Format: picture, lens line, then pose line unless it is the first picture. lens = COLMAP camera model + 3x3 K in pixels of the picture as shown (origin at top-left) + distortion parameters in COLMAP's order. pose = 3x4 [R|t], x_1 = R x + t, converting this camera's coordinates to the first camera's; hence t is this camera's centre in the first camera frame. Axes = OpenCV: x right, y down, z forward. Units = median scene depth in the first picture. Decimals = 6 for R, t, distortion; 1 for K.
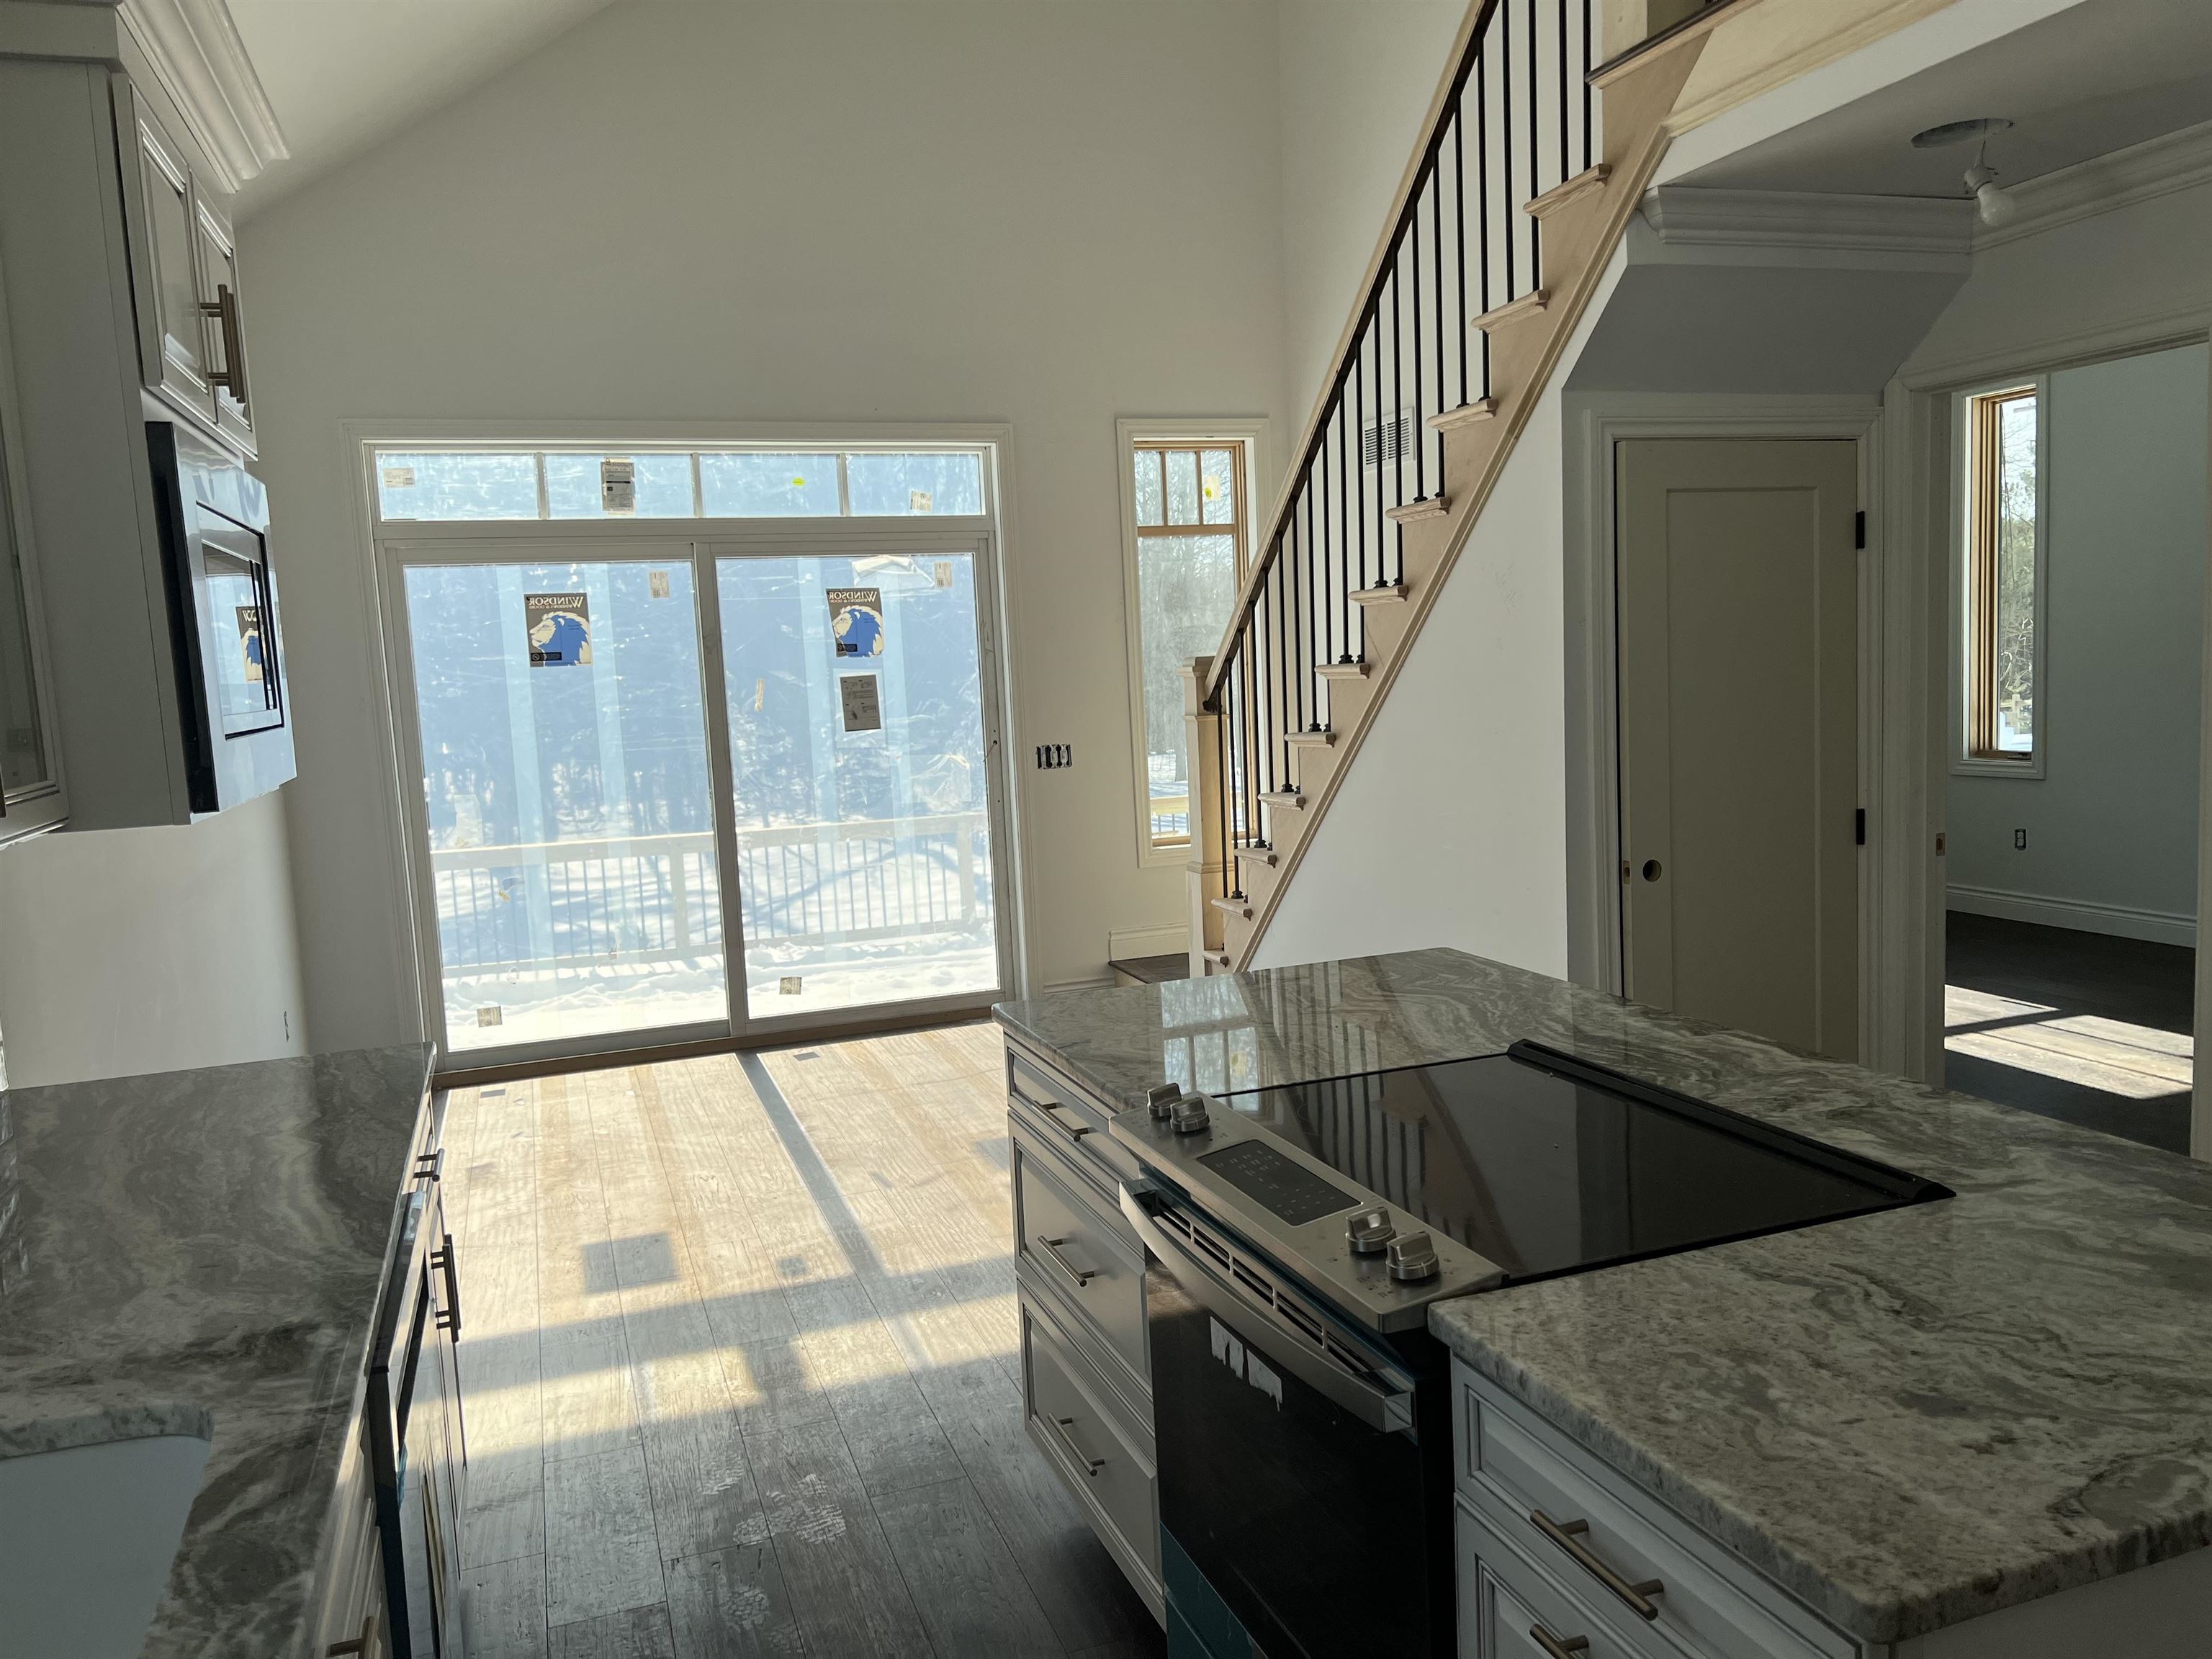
lens RADIAL K [[1659.9, 0, 1130.5], [0, 1659.9, 822.1], [0, 0, 1]] dist [0.042830, -0.058538]
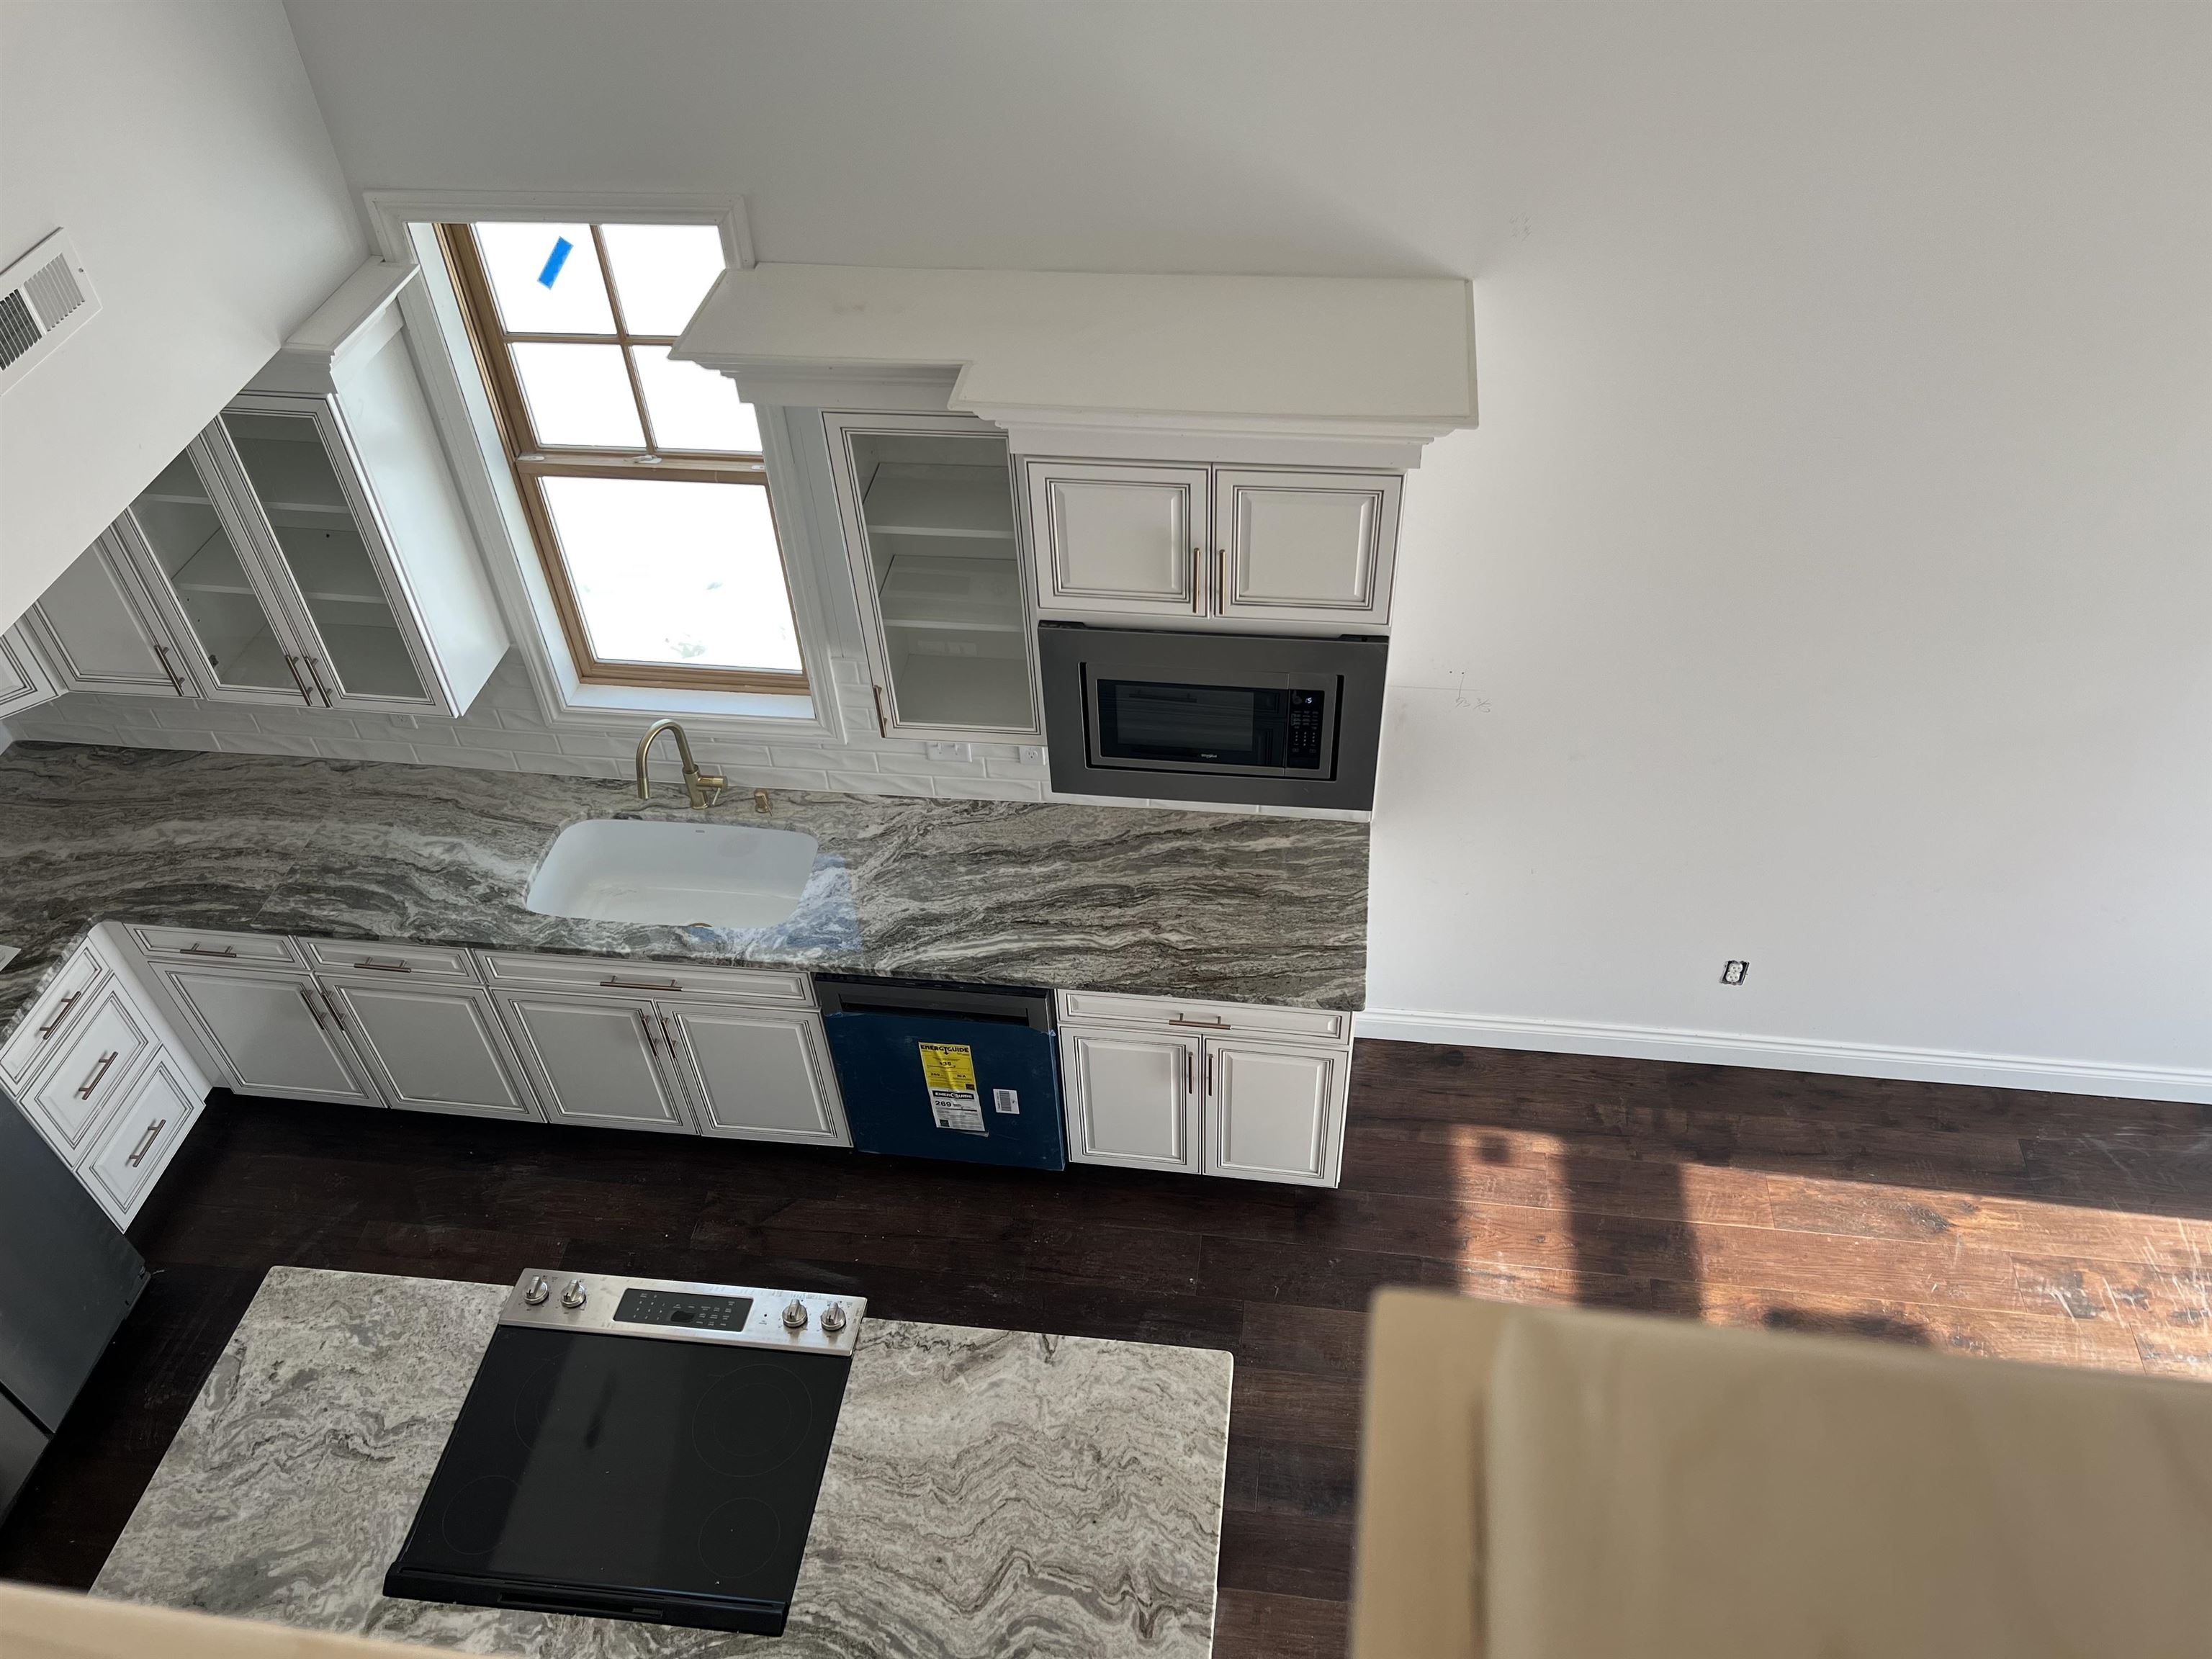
lens RADIAL K [[1659.9, 0, 1130.5], [0, 1659.9, 822.1], [0, 0, 1]] dist [0.042830, -0.058538]
pose [[-0.449569, 0.665895, -0.595375, 0.805684], [-0.040541, 0.650632, 0.758310, -2.060875], [0.892325, 0.365050, -0.265508, 2.324954]]
